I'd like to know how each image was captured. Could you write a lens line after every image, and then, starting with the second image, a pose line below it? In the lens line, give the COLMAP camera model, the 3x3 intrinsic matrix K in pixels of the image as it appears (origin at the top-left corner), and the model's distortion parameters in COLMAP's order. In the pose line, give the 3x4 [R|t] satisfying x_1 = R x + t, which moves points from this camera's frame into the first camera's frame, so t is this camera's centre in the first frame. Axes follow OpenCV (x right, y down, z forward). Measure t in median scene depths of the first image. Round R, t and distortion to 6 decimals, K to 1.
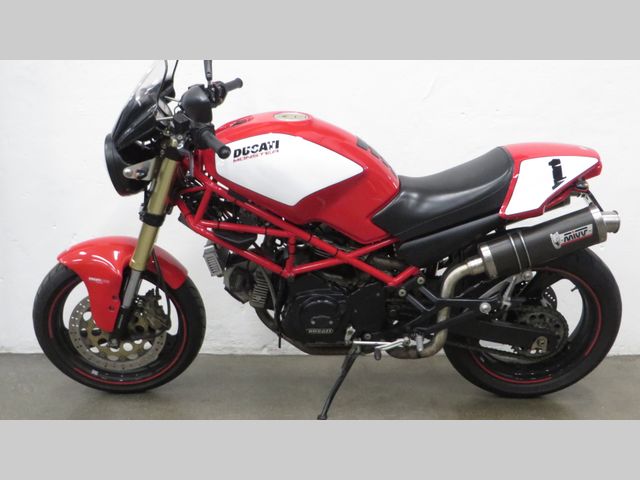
lens RADIAL K [[654.5, 0, 324.0], [0, 654.5, 241.6], [0, 0, 1]] dist [-0.031342, 0.000000]
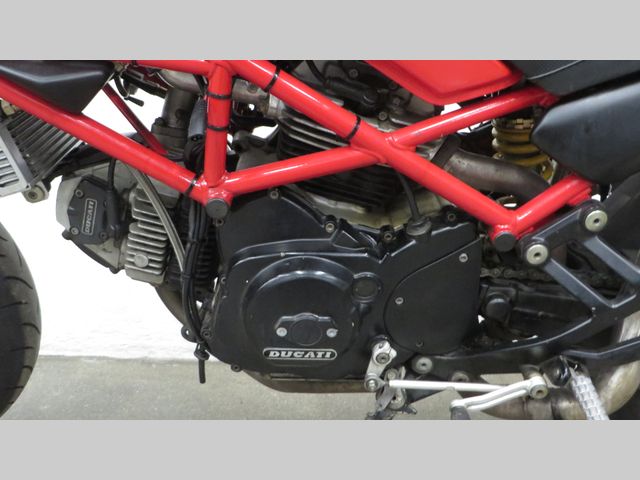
lens RADIAL K [[591.8, 0, 318.7], [0, 591.8, 240.0], [0, 0, 1]] dist [0.021027, 0.000000]
pose [[0.999727, 0.020006, 0.012042, -0.001183], [-0.020645, 0.998240, 0.055587, 0.054766], [-0.010909, -0.055821, 0.998381, 0.674414]]
